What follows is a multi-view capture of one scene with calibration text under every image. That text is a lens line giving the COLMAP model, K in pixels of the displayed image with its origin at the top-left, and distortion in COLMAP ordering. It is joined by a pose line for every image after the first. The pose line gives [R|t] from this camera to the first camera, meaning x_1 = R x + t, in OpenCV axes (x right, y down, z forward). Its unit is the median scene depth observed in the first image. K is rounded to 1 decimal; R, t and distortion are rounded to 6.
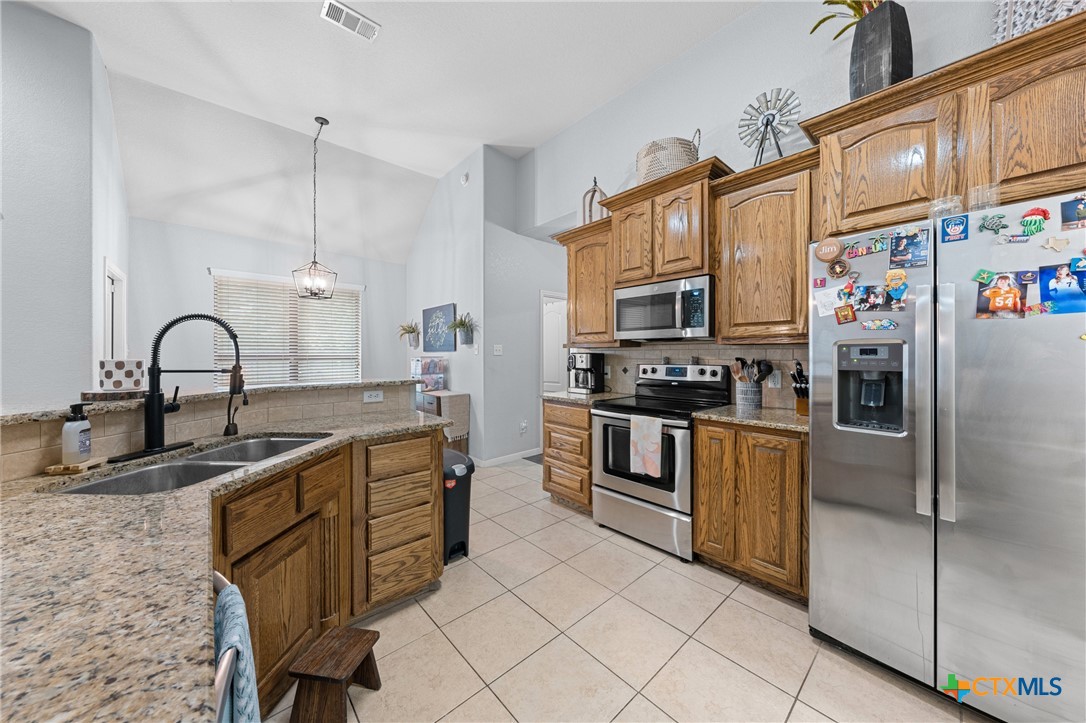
lens RADIAL K [[366.9, 0, 542.0], [0, 366.9, 361.0], [0, 0, 1]] dist [-0.002530, -0.000053]
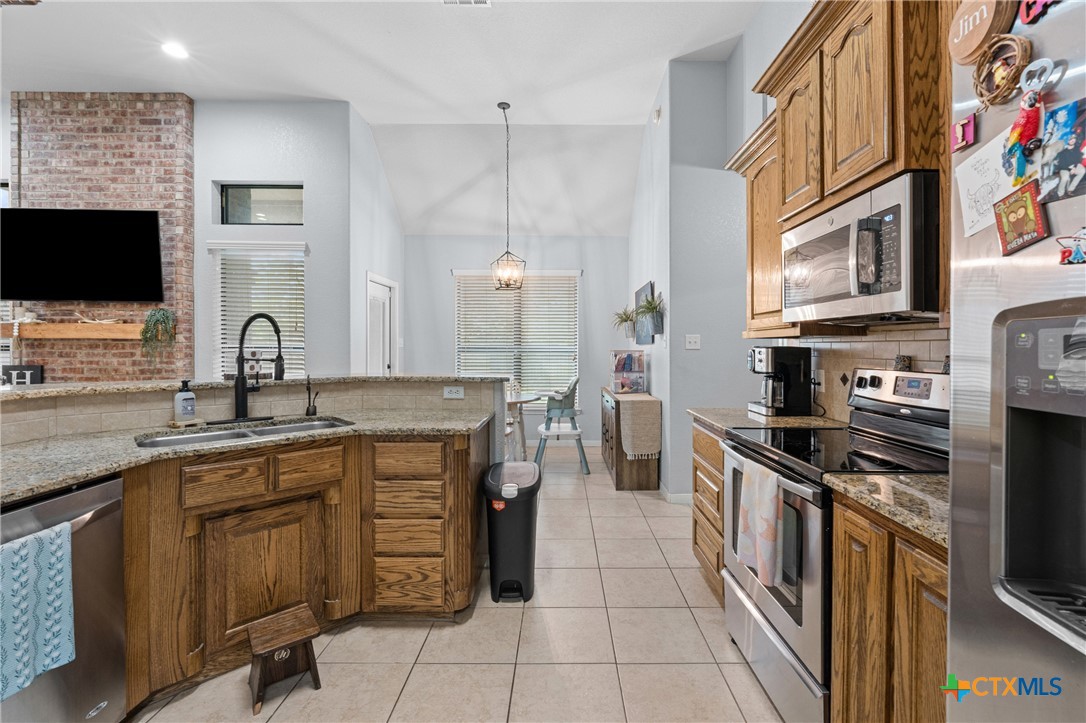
lens RADIAL K [[459.5, 0, 563.7], [0, 459.5, 354.9], [0, 0, 1]] dist [-0.002299, 0.000313]
pose [[0.748967, 0.016233, -0.662408, 0.514493], [-0.017353, 0.999838, 0.004881, -0.008705], [0.662380, 0.007839, 0.749127, 0.310085]]
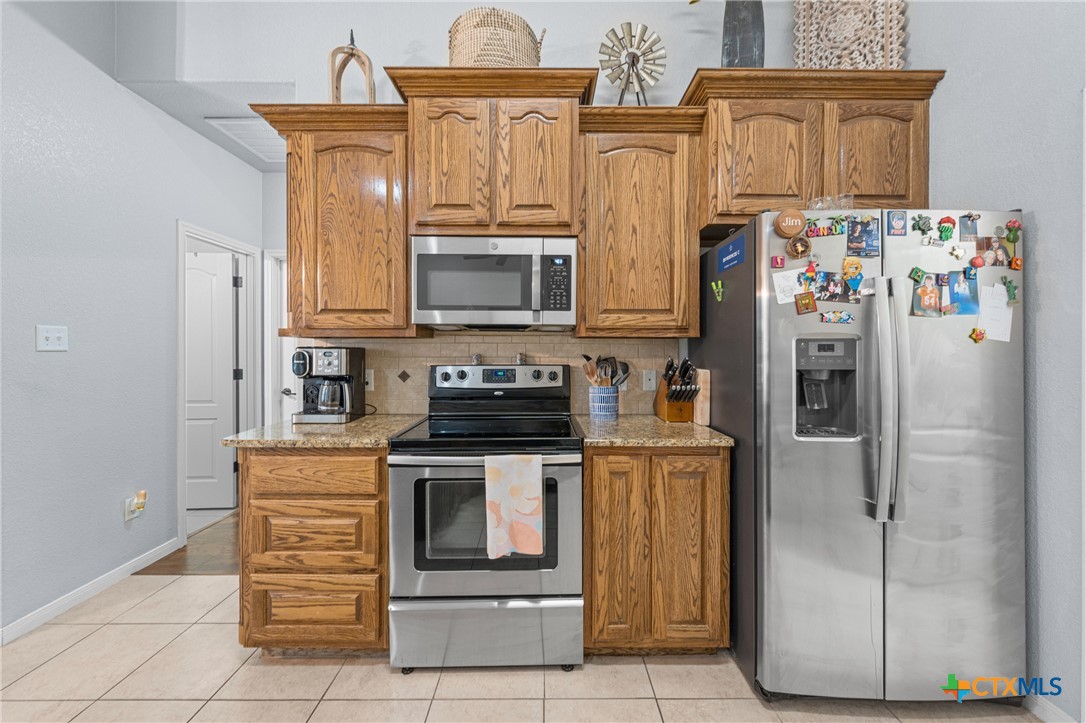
lens RADIAL K [[402.1, 0, 542.4], [0, 402.1, 354.5], [0, 0, 1]] dist [-0.001727, 0.000002]
pose [[0.663853, -0.005510, 0.747843, -0.168798], [0.010934, 0.999937, -0.002339, -0.009012], [-0.747784, 0.009730, 0.663871, 0.541437]]
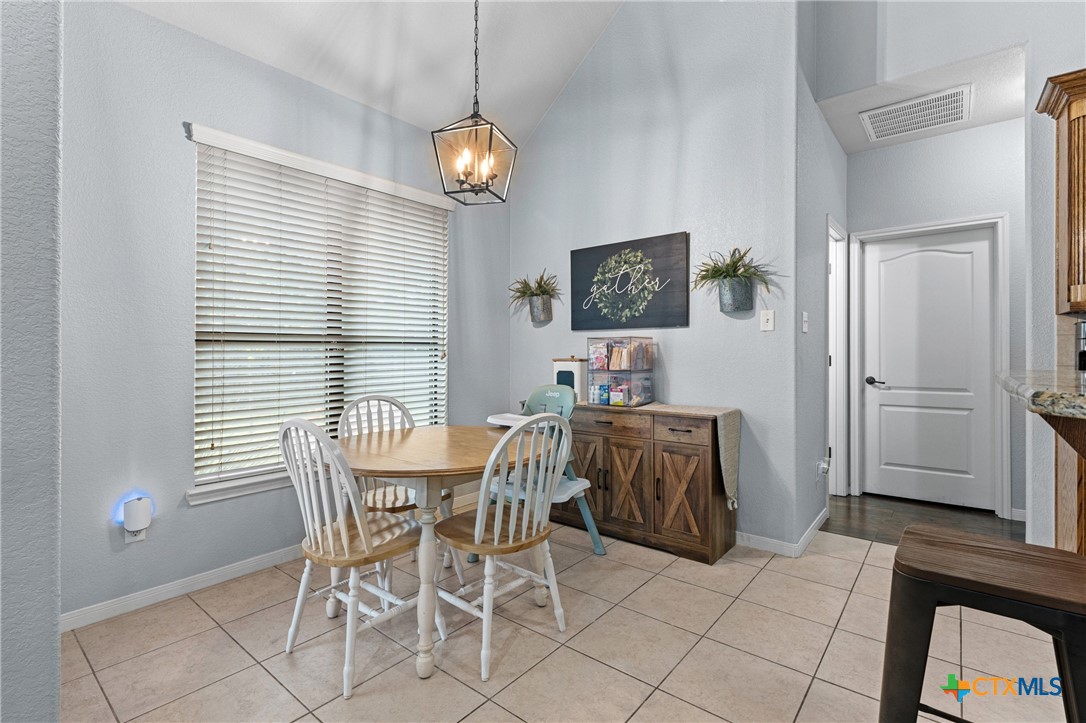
lens RADIAL K [[496.3, 0, 544.1], [0, 496.3, 359.6], [0, 0, 1]] dist [-0.013981, -0.000153]
pose [[0.989580, -0.004424, 0.143915, -1.051874], [0.003578, 0.999975, 0.006142, 0.026296], [-0.143938, -0.005563, 0.989571, 0.685493]]
